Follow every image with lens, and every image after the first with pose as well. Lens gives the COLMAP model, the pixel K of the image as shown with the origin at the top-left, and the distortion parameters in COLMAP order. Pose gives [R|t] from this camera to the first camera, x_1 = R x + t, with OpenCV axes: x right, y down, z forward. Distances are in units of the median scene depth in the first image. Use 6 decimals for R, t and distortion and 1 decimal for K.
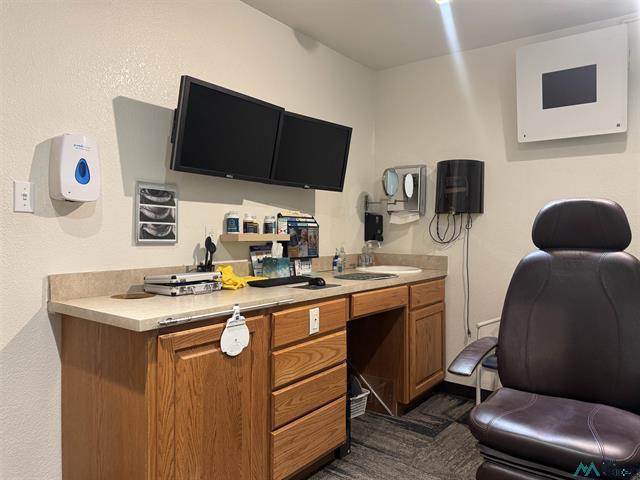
lens RADIAL K [[459.9, 0, 320.0], [0, 459.9, 240.0], [0, 0, 1]] dist [0.142634, -0.220034]
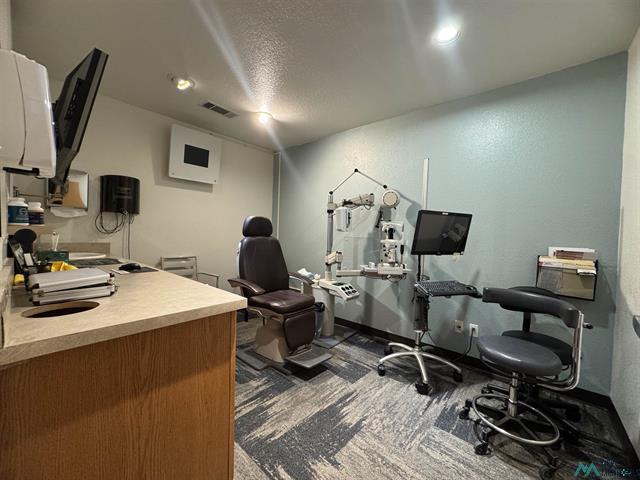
lens RADIAL K [[255.4, 0, 320.0], [0, 255.4, 240.0], [0, 0, 1]] dist [-0.003214, -0.000072]
pose [[0.092741, -0.030132, 0.995234, -0.458274], [-0.008758, 0.999479, 0.031077, -0.002460], [-0.995652, -0.011599, 0.092429, 0.313803]]
